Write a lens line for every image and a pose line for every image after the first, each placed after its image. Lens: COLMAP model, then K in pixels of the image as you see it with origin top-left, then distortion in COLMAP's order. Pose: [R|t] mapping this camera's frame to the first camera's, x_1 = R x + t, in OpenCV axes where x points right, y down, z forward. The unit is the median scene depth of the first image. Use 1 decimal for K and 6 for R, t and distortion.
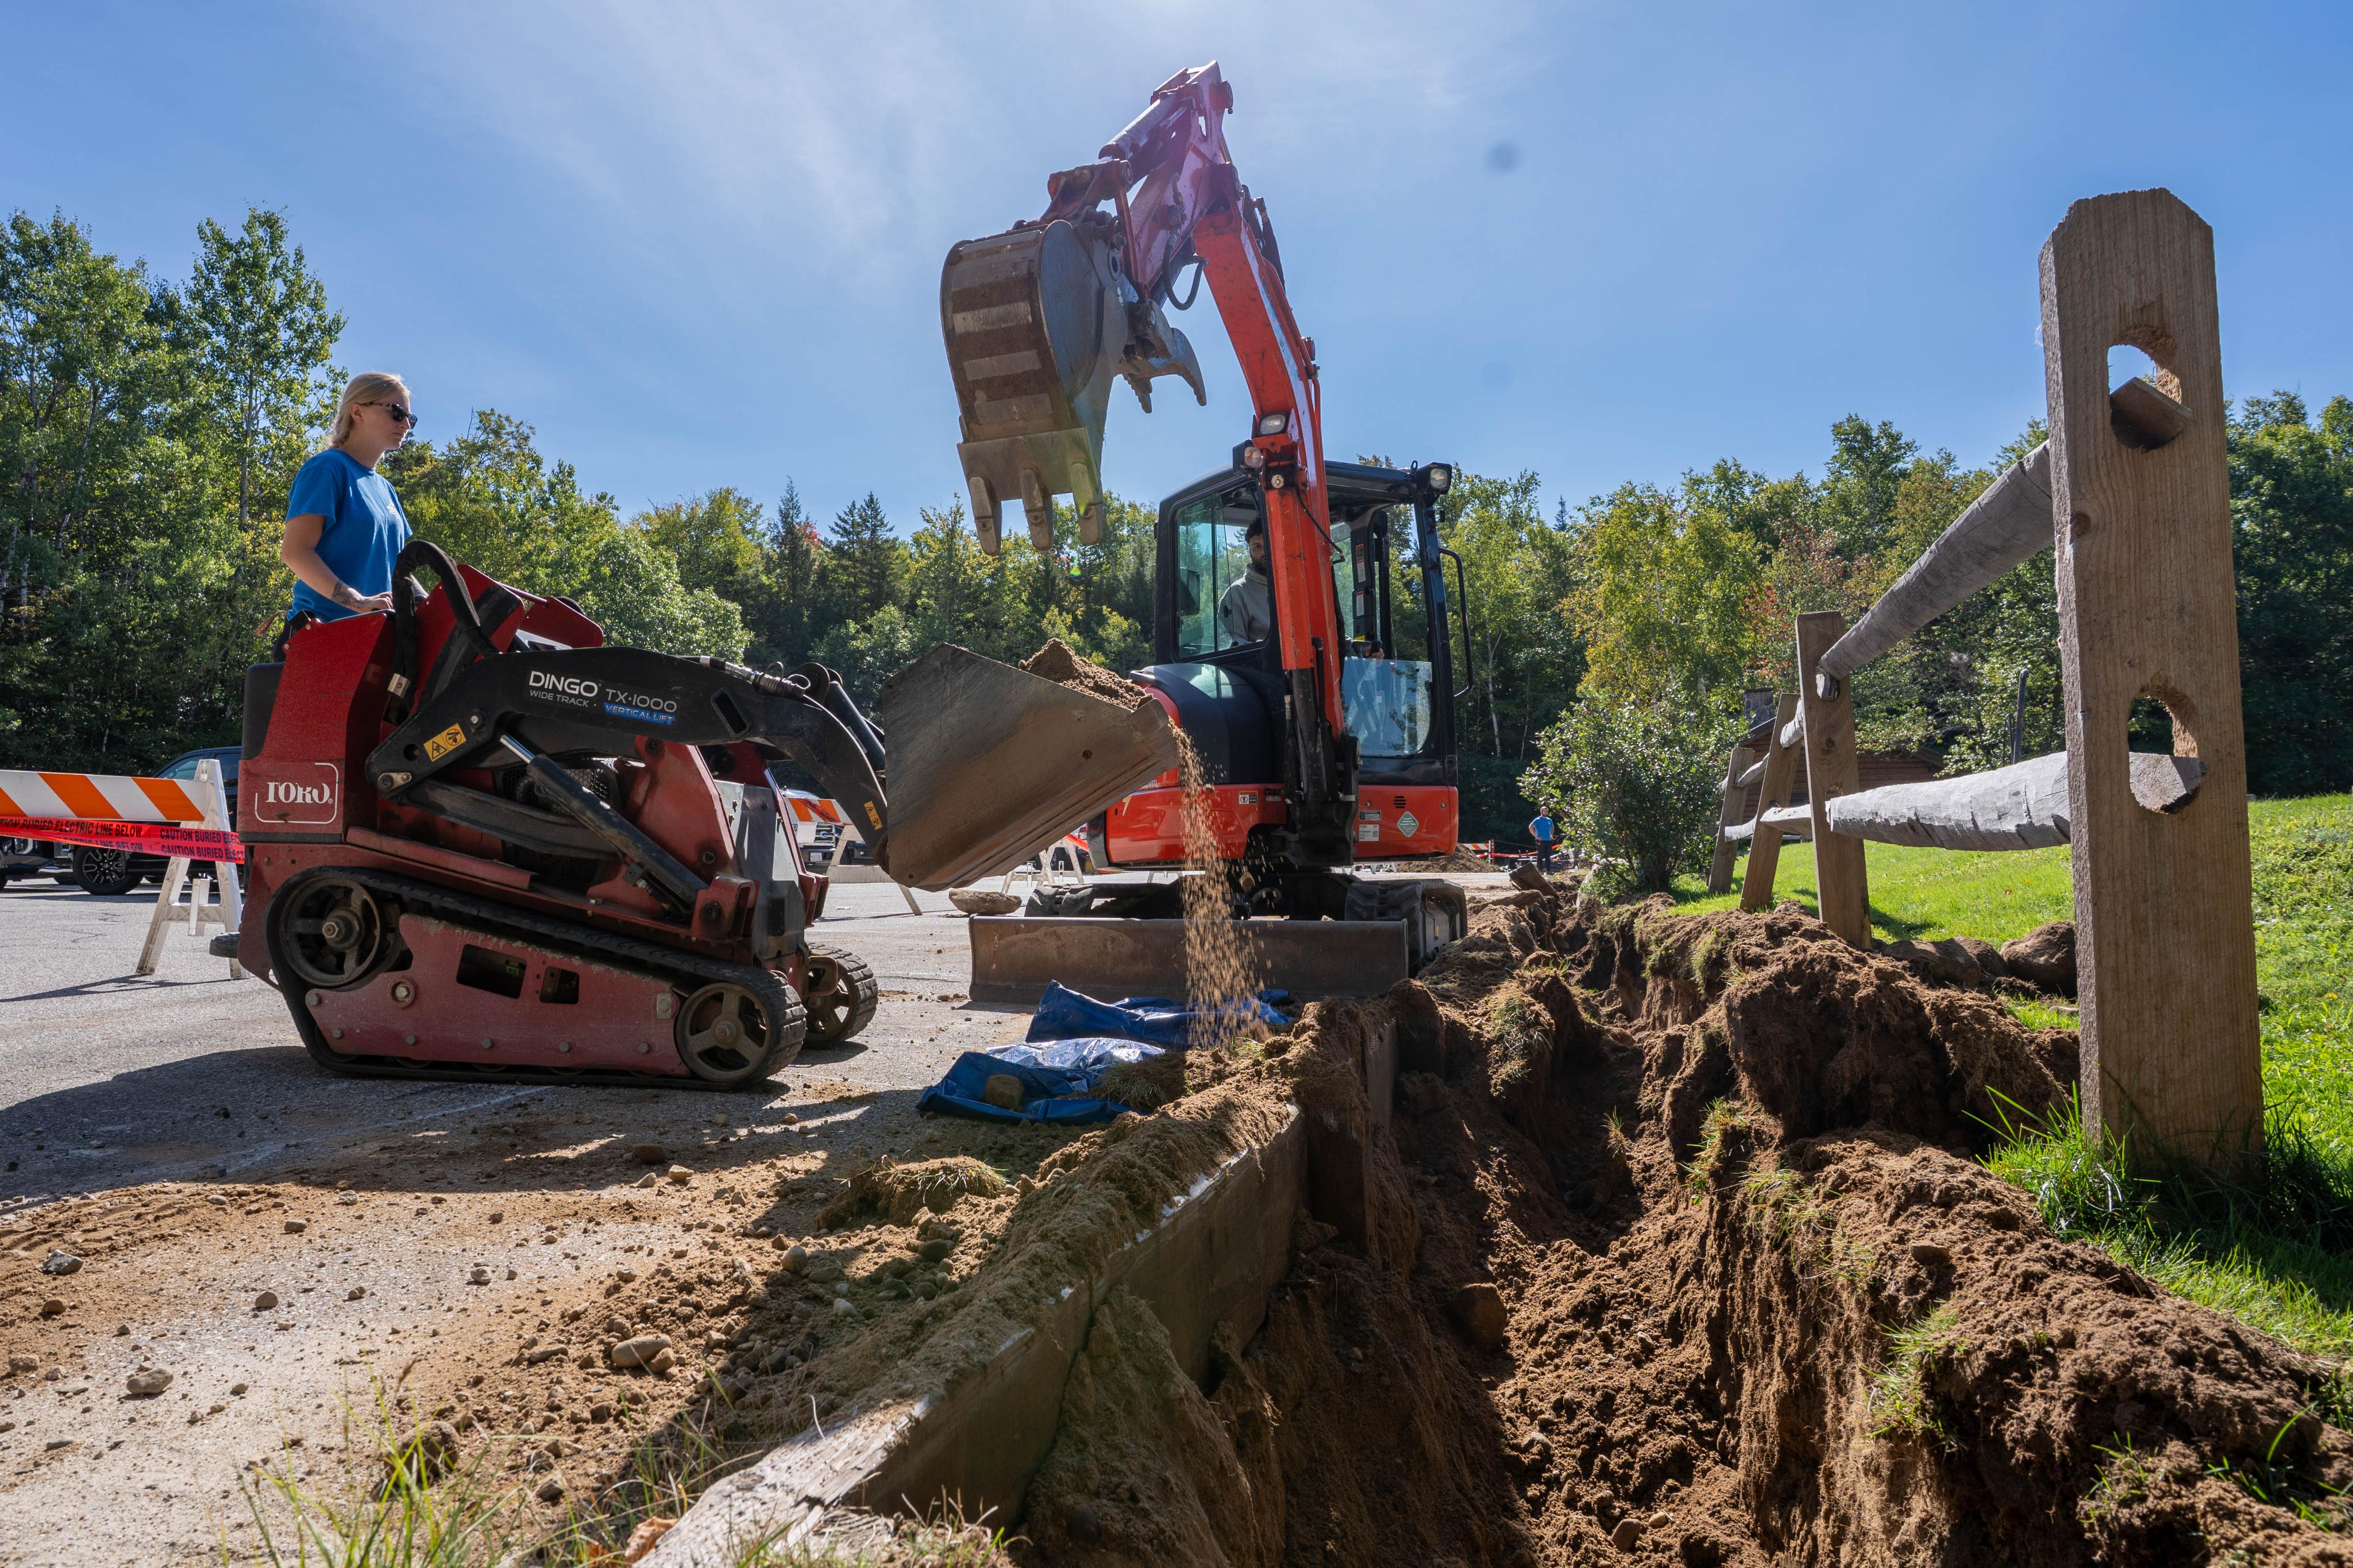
lens RADIAL K [[1330.3, 0, 1170.4], [0, 1330.3, 800.6], [0, 0, 1]] dist [-0.052947, 0.026263]
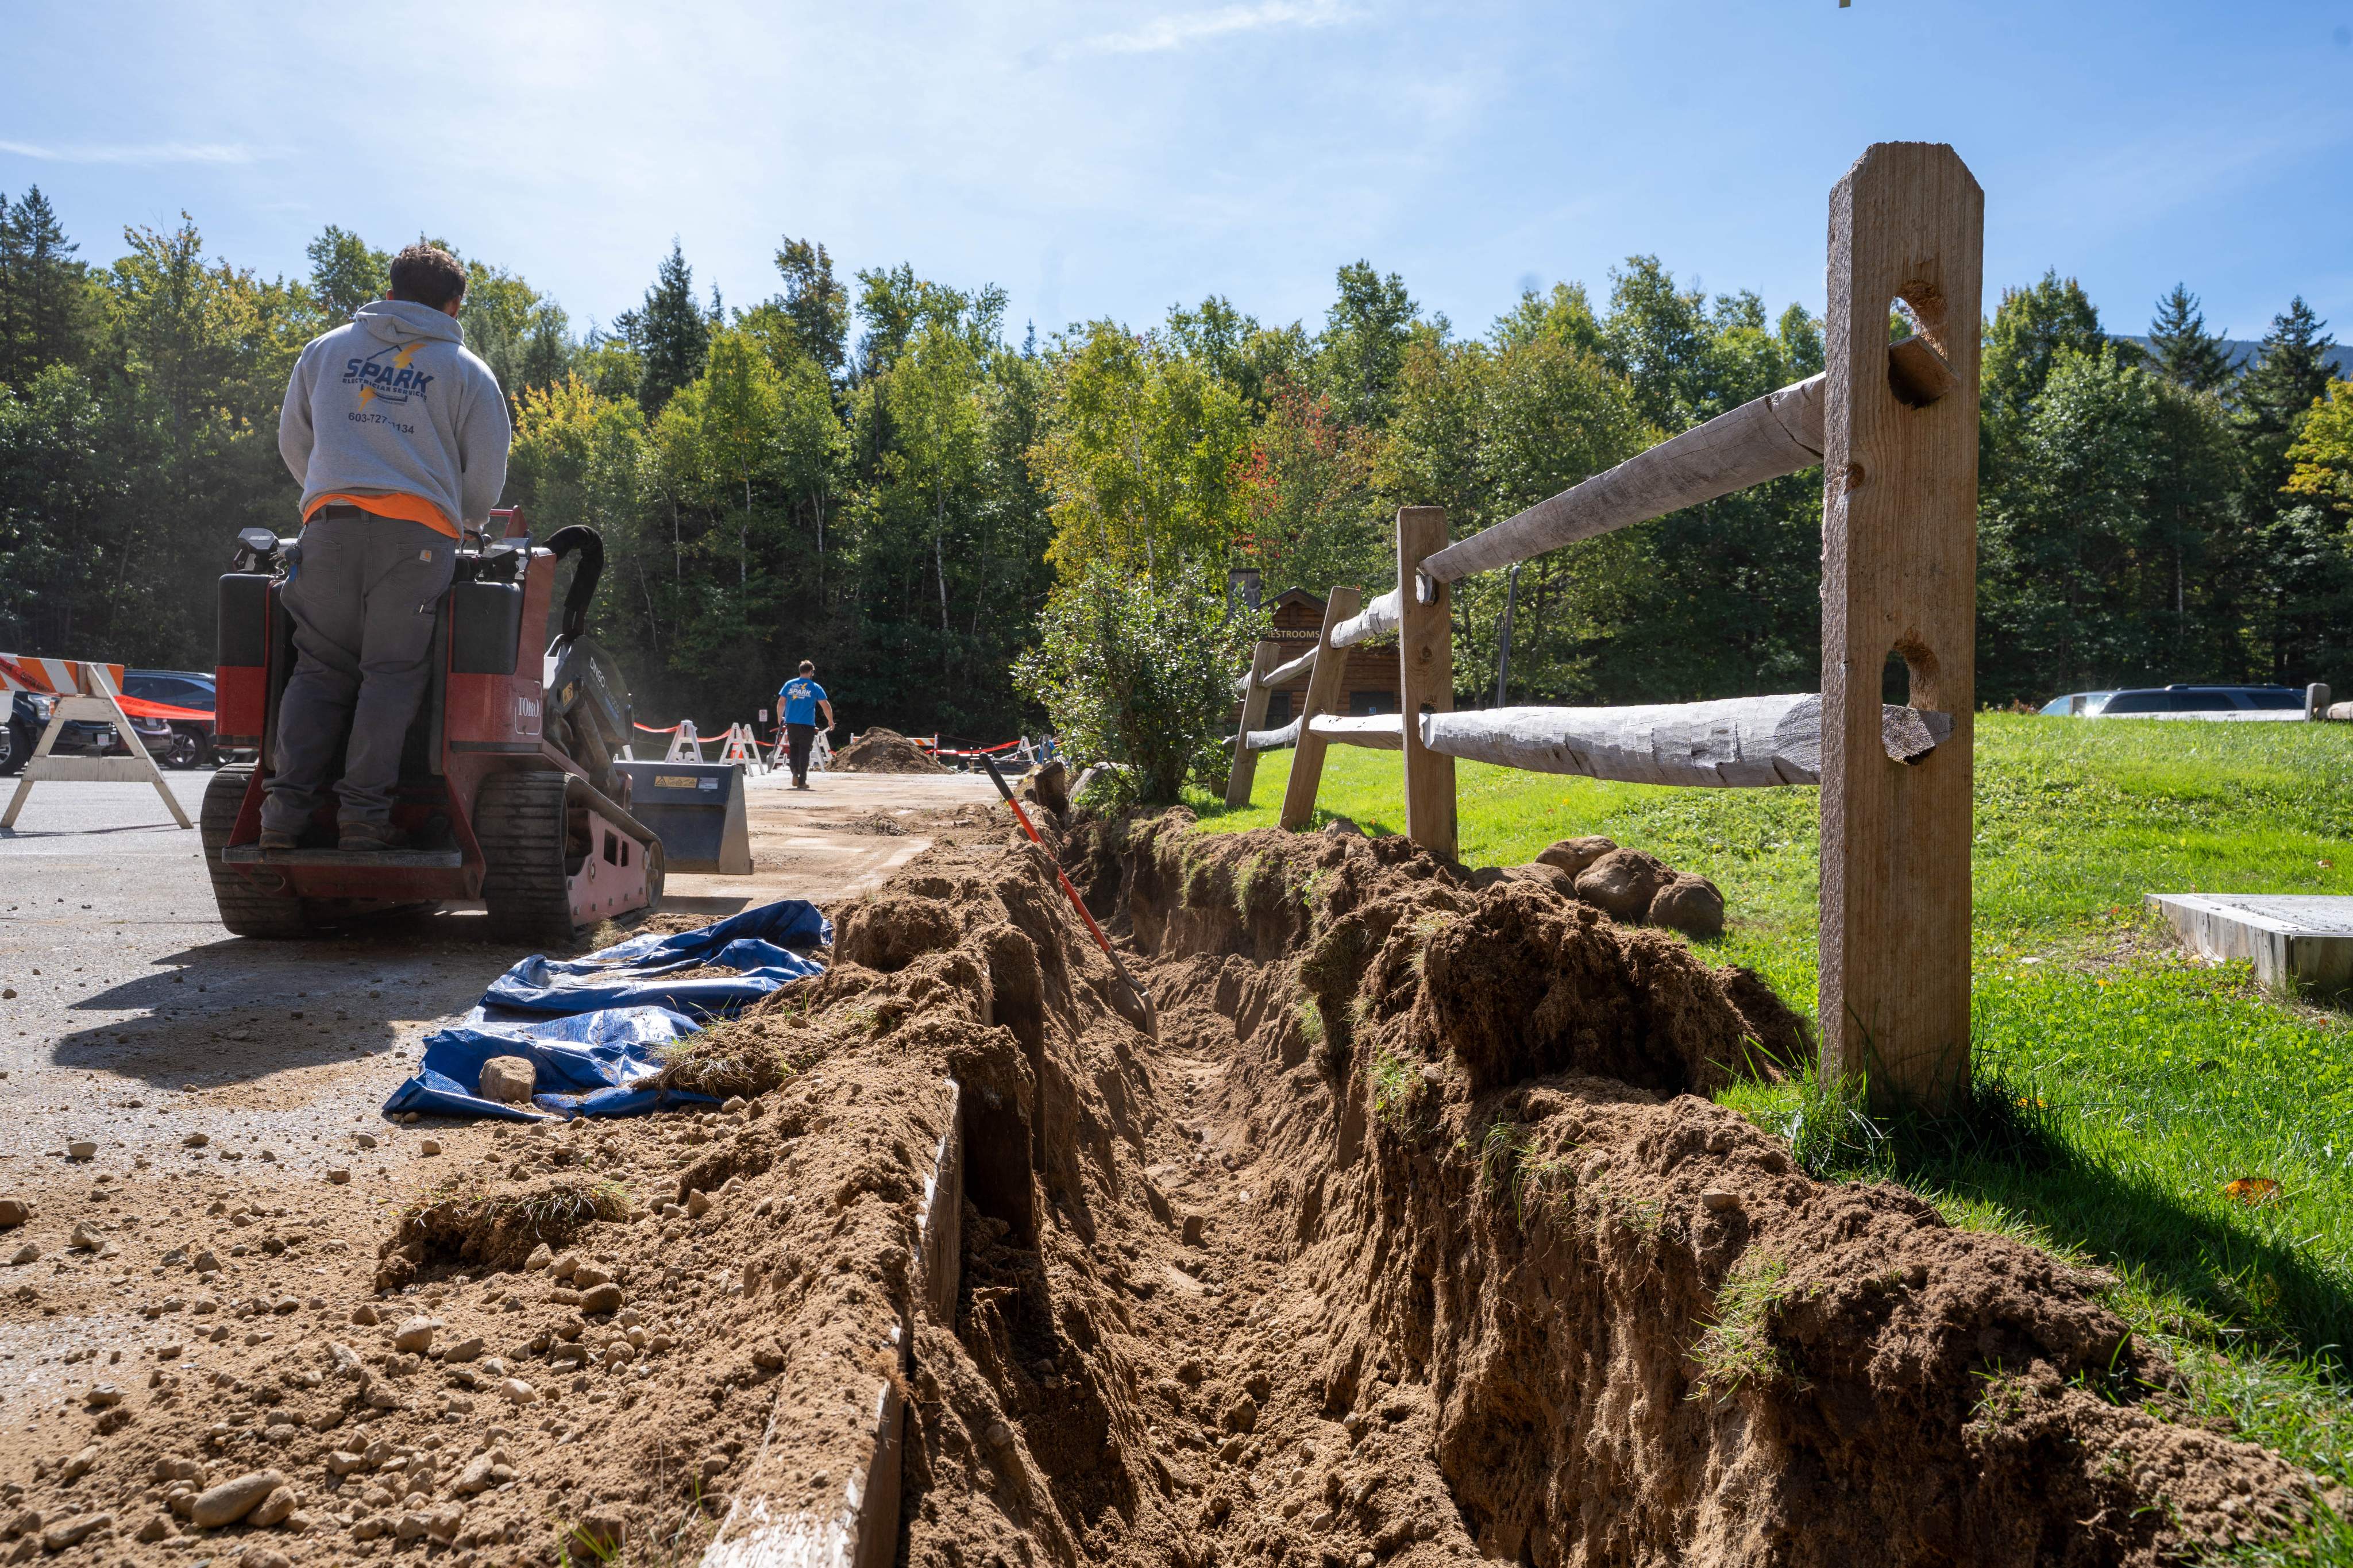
lens RADIAL K [[1648.9, 0, 1170.2], [0, 1648.9, 781.4], [0, 0, 1]] dist [-0.015608, 0.064263]
pose [[0.924661, 0.012074, 0.380599, -0.262553], [-0.035188, 0.997930, 0.053831, -0.025193], [-0.379161, -0.063168, 0.923172, 0.011275]]
